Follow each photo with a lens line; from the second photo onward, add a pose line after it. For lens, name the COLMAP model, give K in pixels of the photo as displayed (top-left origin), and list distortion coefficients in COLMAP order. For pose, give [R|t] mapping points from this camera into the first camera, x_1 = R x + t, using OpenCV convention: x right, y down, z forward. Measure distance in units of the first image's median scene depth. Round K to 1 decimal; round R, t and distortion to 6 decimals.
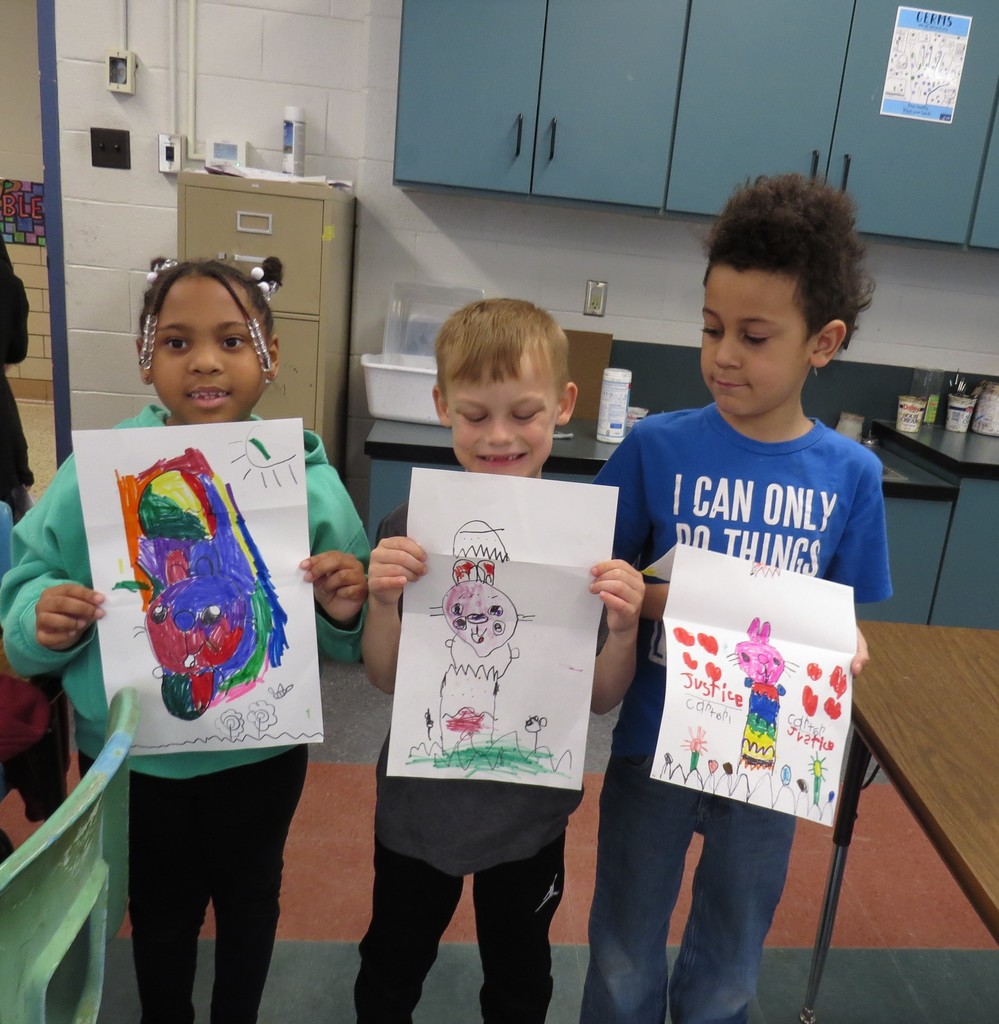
lens RADIAL K [[1162.9, 0, 504.9], [0, 1162.9, 512.7], [0, 0, 1]] dist [-0.000591, 0.000000]
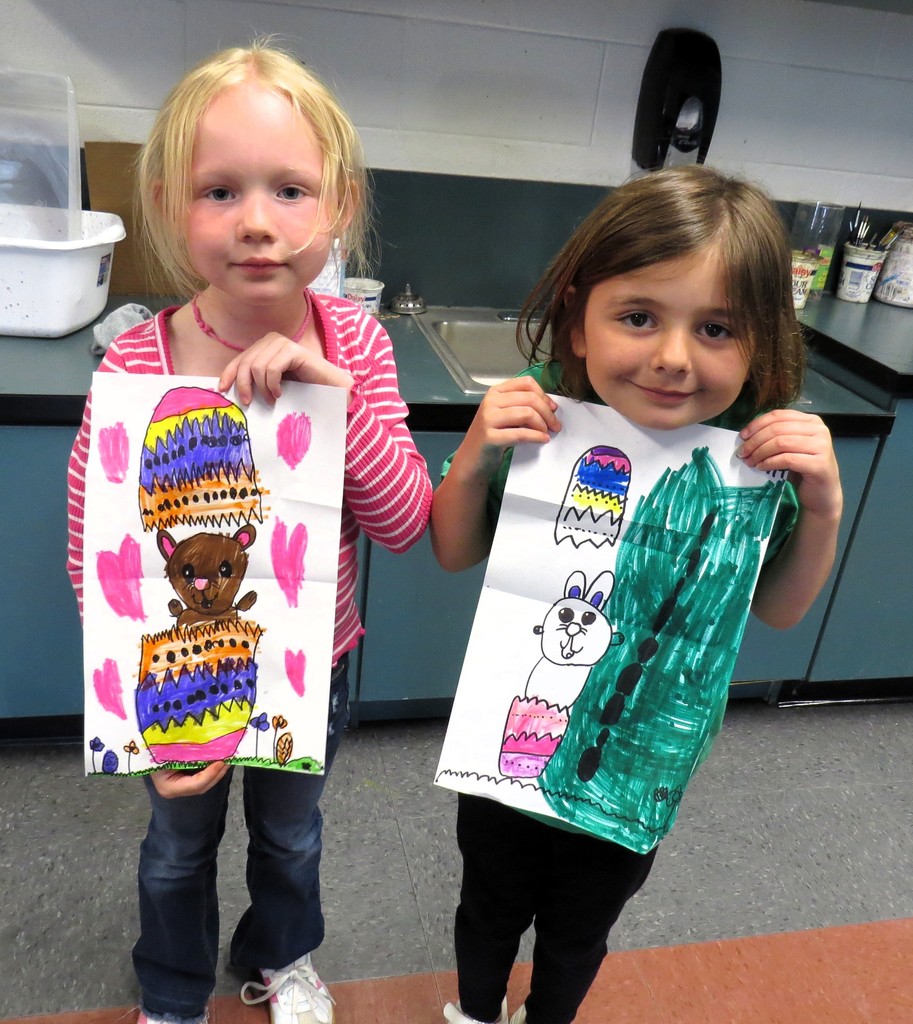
lens RADIAL K [[1000.8, 0, 450.6], [0, 1000.8, 506.9], [0, 0, 1]] dist [-0.006474, 0.000000]
pose [[0.988000, -0.066324, 0.139492, 0.077773], [0.036560, 0.977869, 0.206000, -0.081677], [-0.150068, -0.198428, 0.968559, 0.468623]]
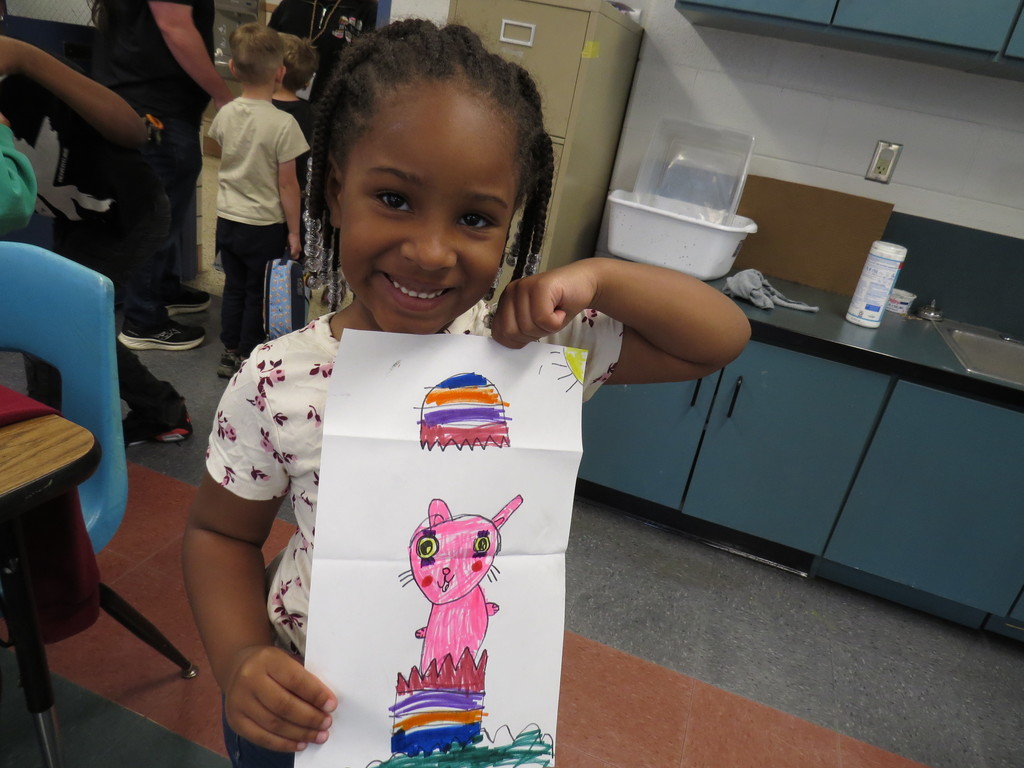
lens RADIAL K [[763.0, 0, 505.4], [0, 763.0, 387.4], [0, 0, 1]] dist [-0.000920, 0.009705]
pose [[0.922451, 0.212575, -0.322330, 0.036988], [-0.180468, 0.975375, 0.126786, -0.037692], [0.341344, -0.058784, 0.938098, 0.348226]]
